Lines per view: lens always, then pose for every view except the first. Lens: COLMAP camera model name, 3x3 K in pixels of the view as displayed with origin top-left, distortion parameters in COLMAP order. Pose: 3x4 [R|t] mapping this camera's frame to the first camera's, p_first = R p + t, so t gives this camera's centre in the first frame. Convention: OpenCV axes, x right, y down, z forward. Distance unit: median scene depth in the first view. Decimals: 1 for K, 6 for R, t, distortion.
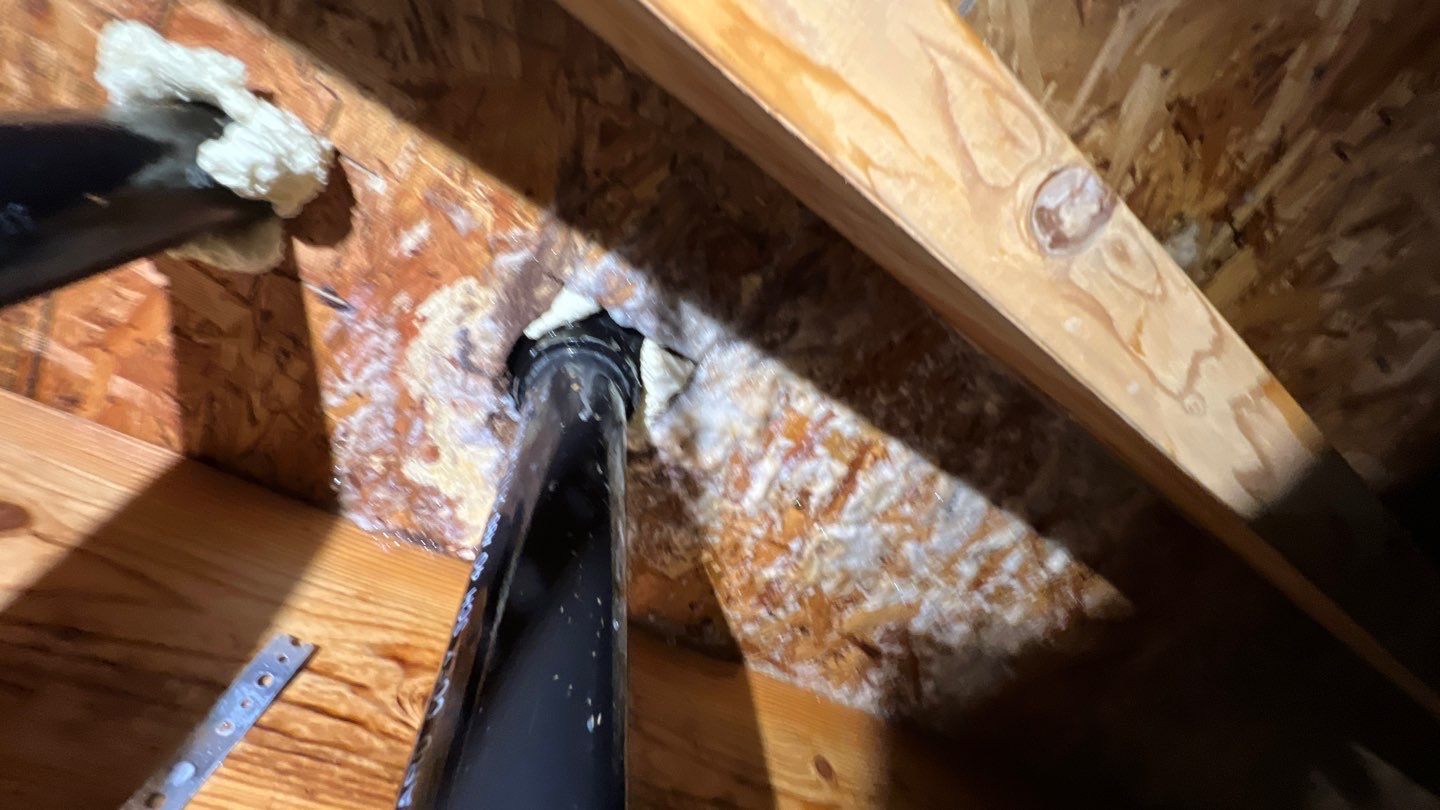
lens RADIAL K [[574.3, 0, 719.3], [0, 574.3, 397.2], [0, 0, 1]] dist [-0.000503, 0.000206]
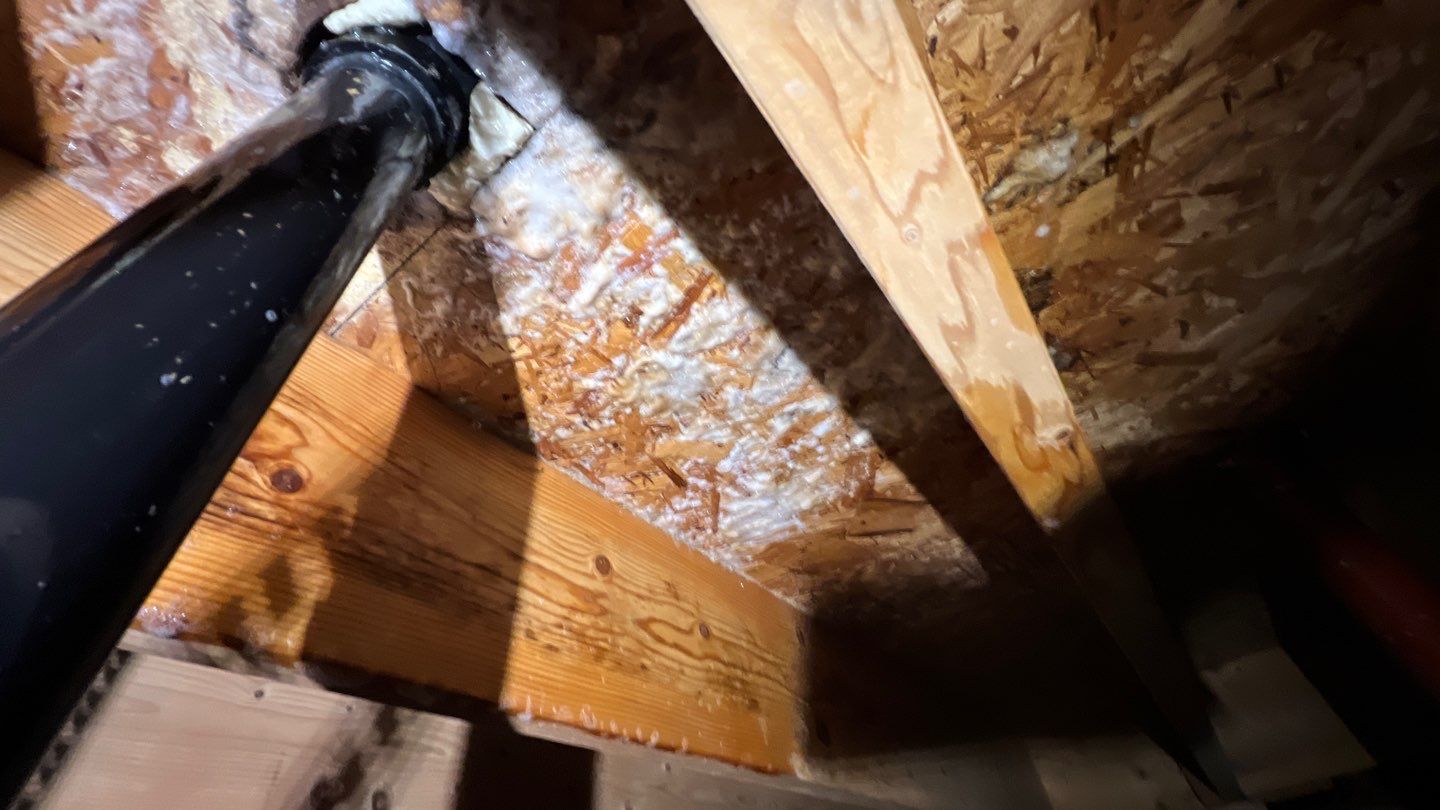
lens RADIAL K [[574.3, 0, 719.3], [0, 574.3, 397.2], [0, 0, 1]] dist [-0.000503, 0.000206]
pose [[0.960354, 0.226313, 0.162794, 0.164905], [-0.258645, 0.941200, 0.217359, 0.058565], [-0.104030, -0.250848, 0.962420, 0.006592]]
